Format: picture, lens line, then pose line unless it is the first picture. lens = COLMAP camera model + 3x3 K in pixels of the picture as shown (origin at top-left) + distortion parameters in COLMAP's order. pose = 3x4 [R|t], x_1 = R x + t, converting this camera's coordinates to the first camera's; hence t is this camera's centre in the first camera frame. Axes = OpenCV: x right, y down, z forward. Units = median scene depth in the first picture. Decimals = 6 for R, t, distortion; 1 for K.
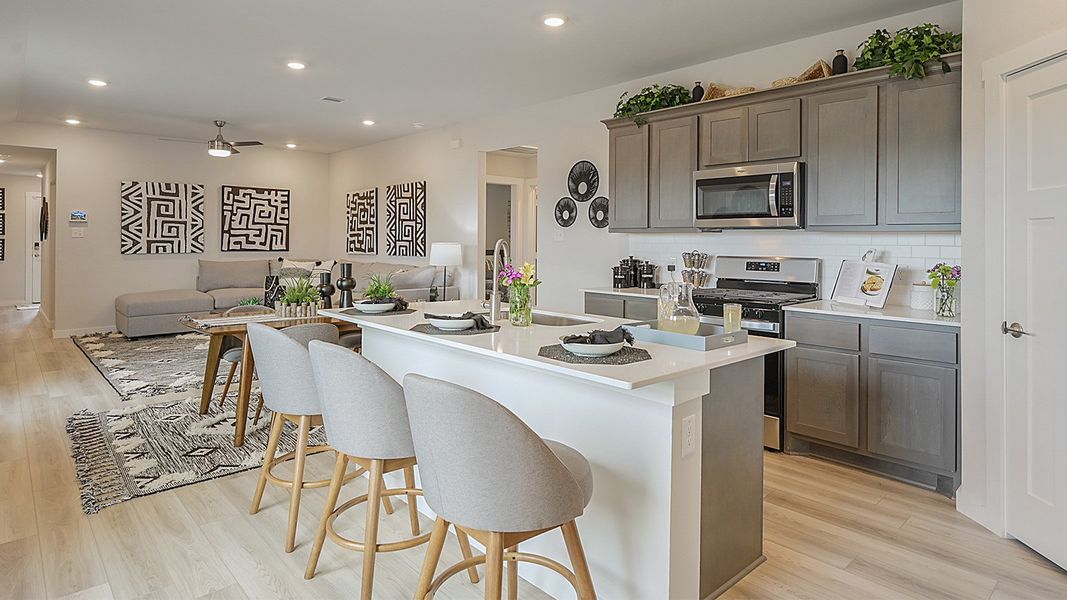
lens RADIAL K [[560.4, 0, 526.0], [0, 560.4, 240.8], [0, 0, 1]] dist [-0.000685, -0.000365]
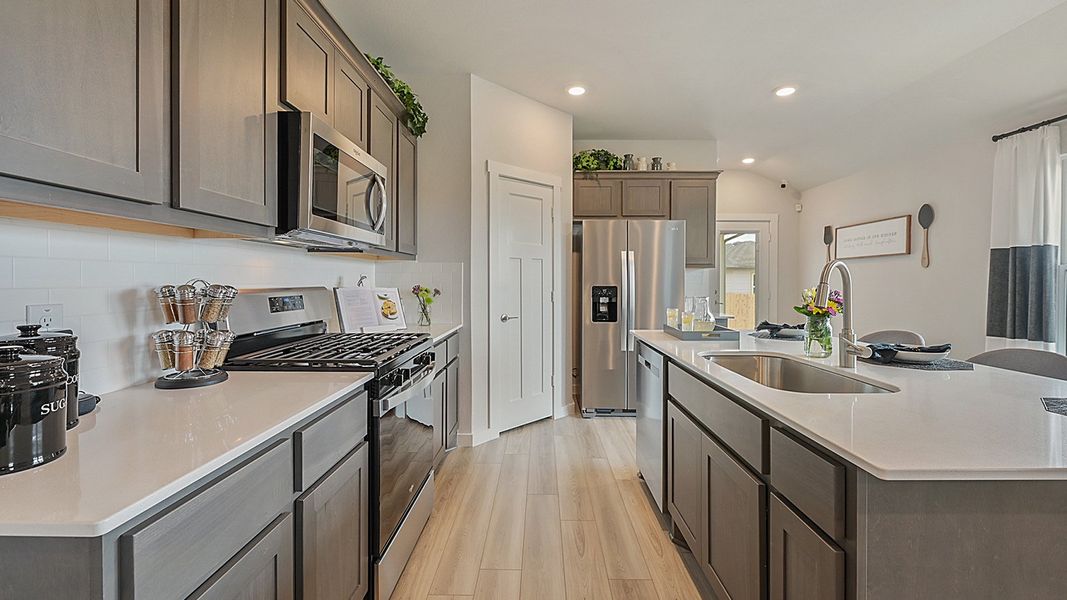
lens RADIAL K [[439.2, 0, 541.6], [0, 439.2, 279.0], [0, 0, 1]] dist [0.003197, 0.000112]
pose [[-0.726151, -0.006339, 0.687506, -0.054716], [-0.005594, 0.999979, 0.003312, 0.008178], [-0.687512, -0.001441, -0.726171, 0.589078]]
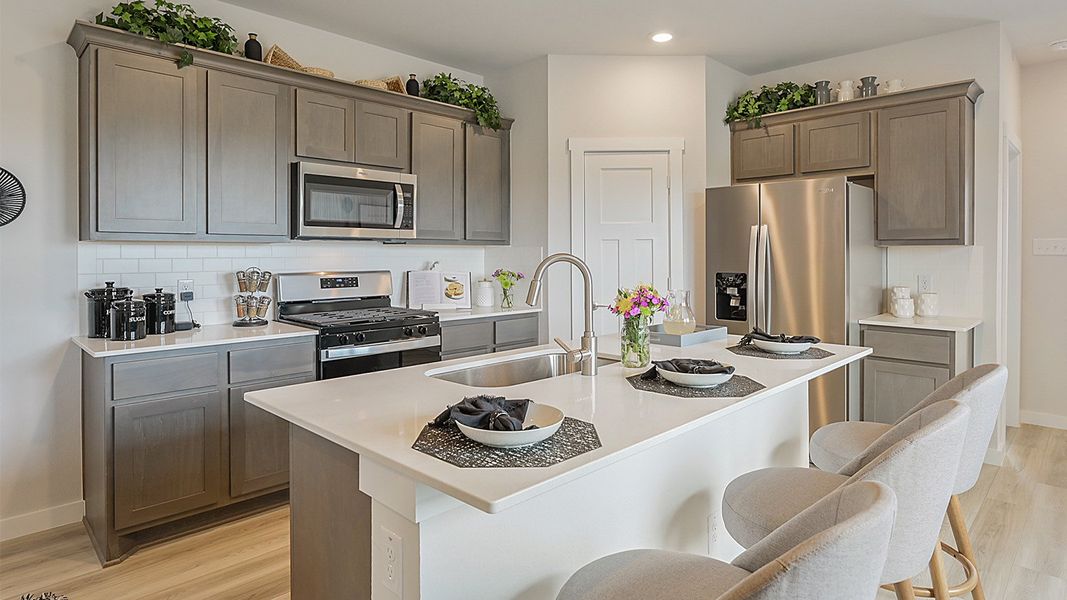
lens RADIAL K [[577.7, 0, 534.7], [0, 577.7, 257.5], [0, 0, 1]] dist [-0.000881, 0.000181]
pose [[-0.033548, -0.011761, 0.999368, -0.251825], [0.002735, 0.999926, 0.011860, -0.001864], [-0.999433, 0.003131, -0.033514, 0.370245]]
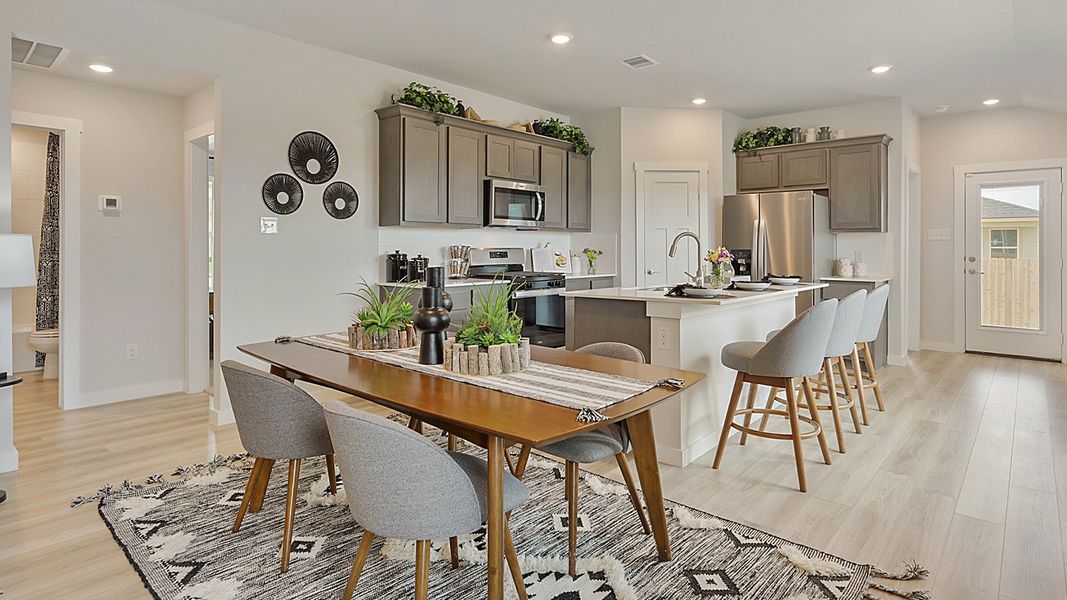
lens RADIAL K [[560.4, 0, 538.2], [0, 560.4, 246.1], [0, 0, 1]] dist [-0.000685, -0.000365]
pose [[-0.092156, -0.003642, 0.995738, -0.487528], [-0.000214, 0.999993, 0.003638, 0.009803], [-0.995745, 0.000122, -0.092156, 0.525180]]
